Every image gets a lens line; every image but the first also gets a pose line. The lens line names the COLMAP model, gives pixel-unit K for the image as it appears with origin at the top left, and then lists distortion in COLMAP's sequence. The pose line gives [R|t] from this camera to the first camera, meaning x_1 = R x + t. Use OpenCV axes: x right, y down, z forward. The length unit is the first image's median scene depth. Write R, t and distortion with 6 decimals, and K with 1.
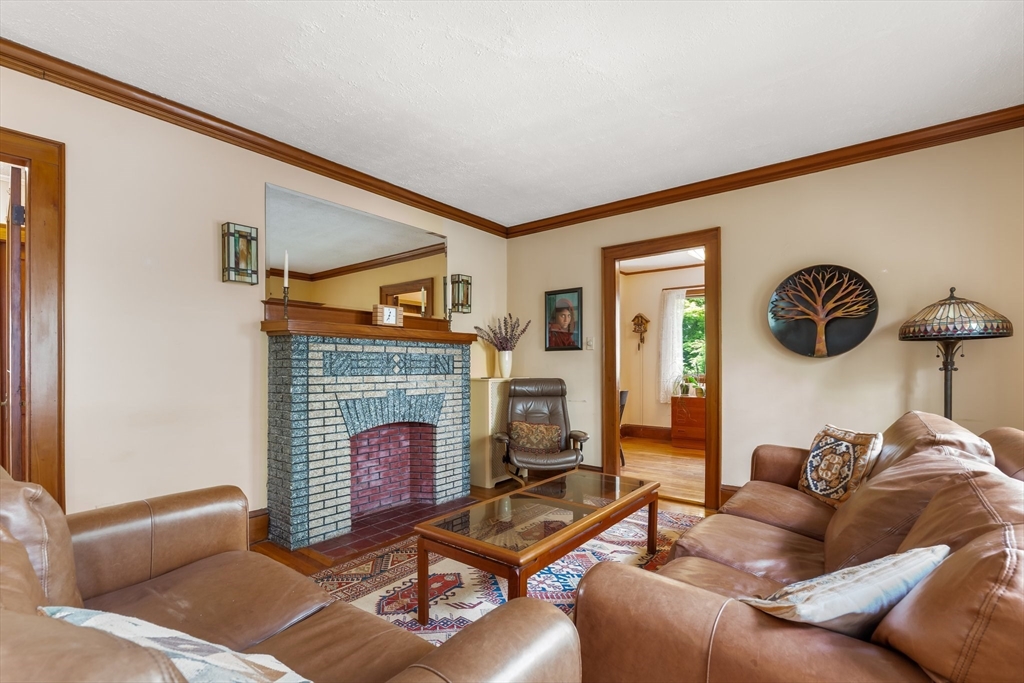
lens RADIAL K [[462.0, 0, 510.8], [0, 462.0, 367.4], [0, 0, 1]] dist [0.000873, 0.000024]
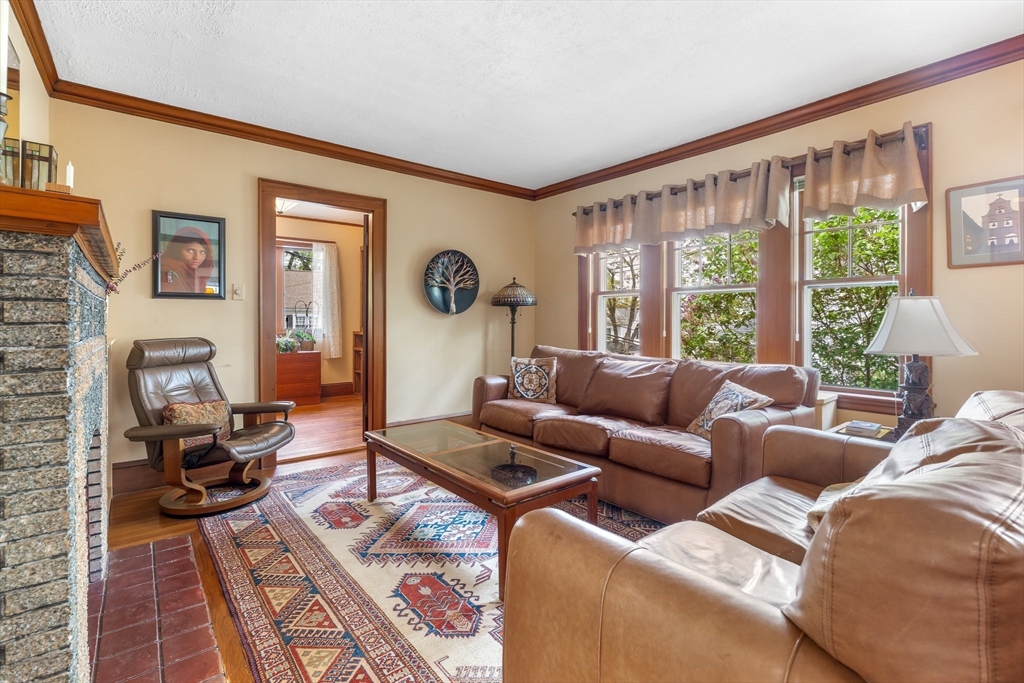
lens RADIAL K [[462.7, 0, 514.9], [0, 462.7, 328.5], [0, 0, 1]] dist [-0.002625, -0.000335]
pose [[0.218370, -0.017250, 0.975714, -0.687332], [0.000670, 0.999846, 0.017527, -0.003654], [-0.975866, -0.003173, 0.218348, 0.503958]]
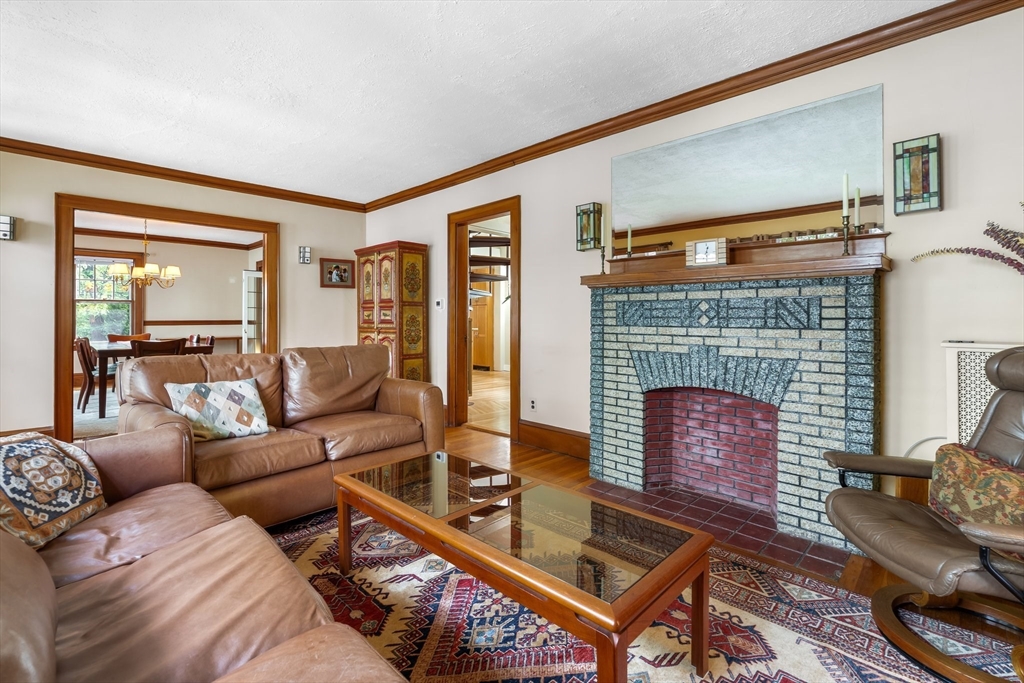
lens RADIAL K [[469.4, 0, 517.3], [0, 469.4, 308.8], [0, 0, 1]] dist [-0.011608, 0.000003]
pose [[-0.102032, -0.013328, -0.994692, 0.635513], [0.000268, 0.999910, -0.013426, -0.004639], [0.994781, -0.001637, -0.102019, 0.847274]]
